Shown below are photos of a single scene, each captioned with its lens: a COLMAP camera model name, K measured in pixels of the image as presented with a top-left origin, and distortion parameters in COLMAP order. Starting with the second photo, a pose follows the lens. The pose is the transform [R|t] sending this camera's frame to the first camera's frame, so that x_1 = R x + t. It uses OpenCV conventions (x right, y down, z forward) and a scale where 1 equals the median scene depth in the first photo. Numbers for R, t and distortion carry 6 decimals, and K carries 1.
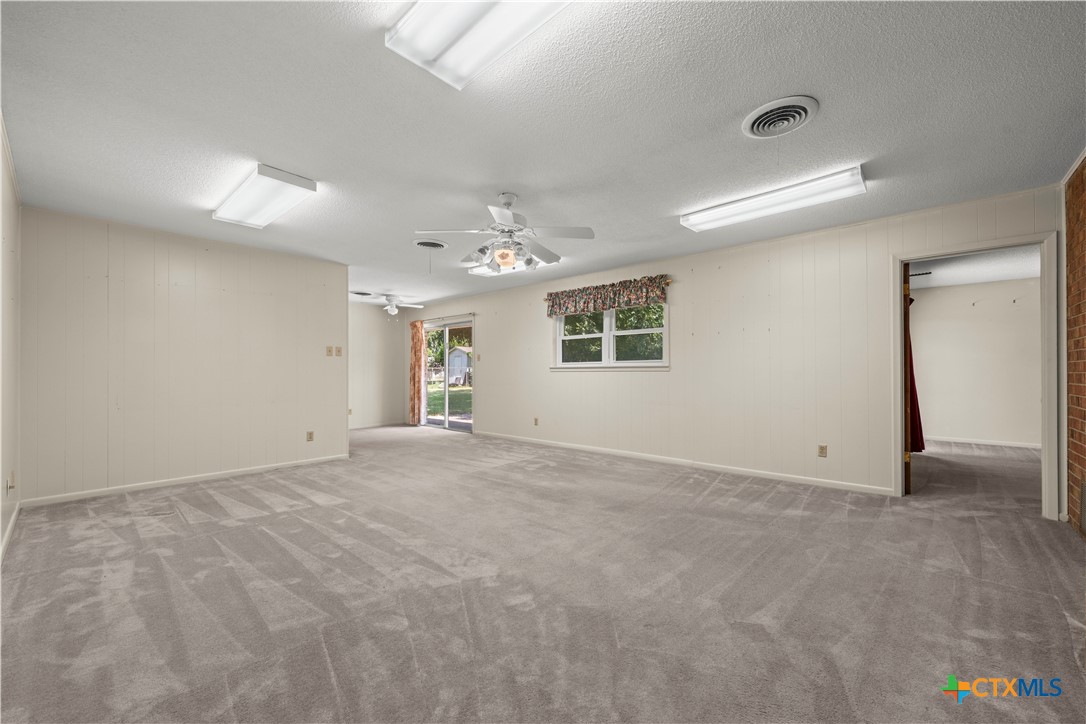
lens RADIAL K [[429.9, 0, 559.0], [0, 429.9, 377.9], [0, 0, 1]] dist [-0.001375, 0.000372]
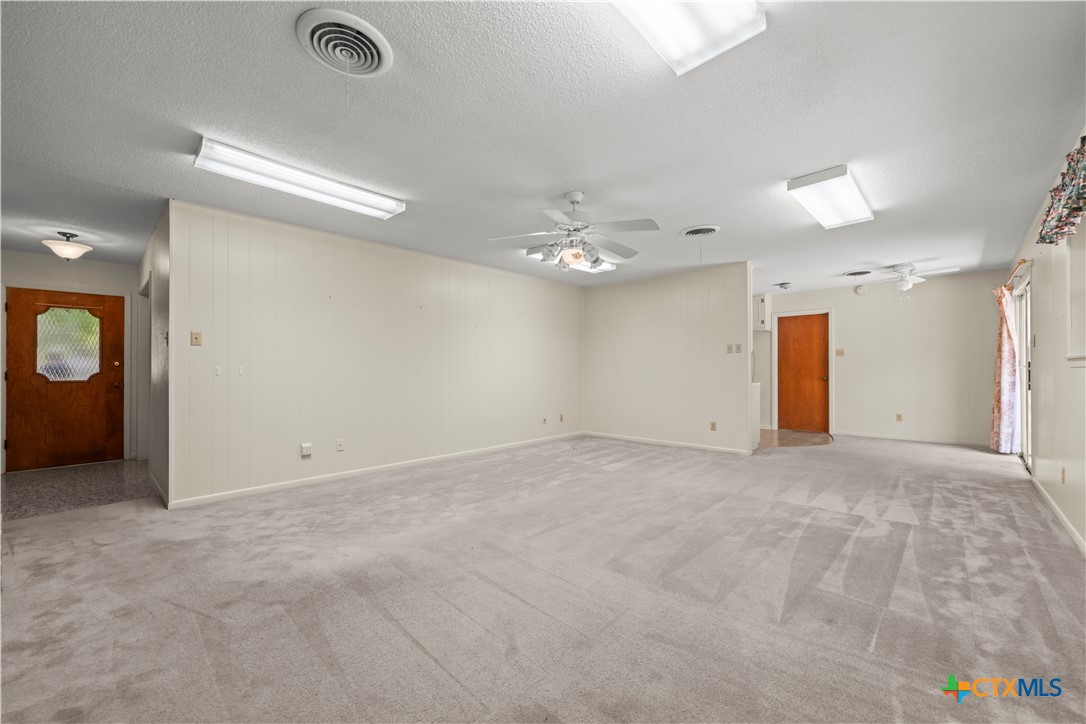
lens RADIAL K [[429.9, 0, 552.2], [0, 429.9, 367.4], [0, 0, 1]] dist [-0.001375, 0.000372]
pose [[-0.042768, -0.008754, -0.999047, 0.593505], [-0.012200, 0.999892, -0.008239, -0.002532], [0.999011, 0.011836, -0.042870, 0.672375]]
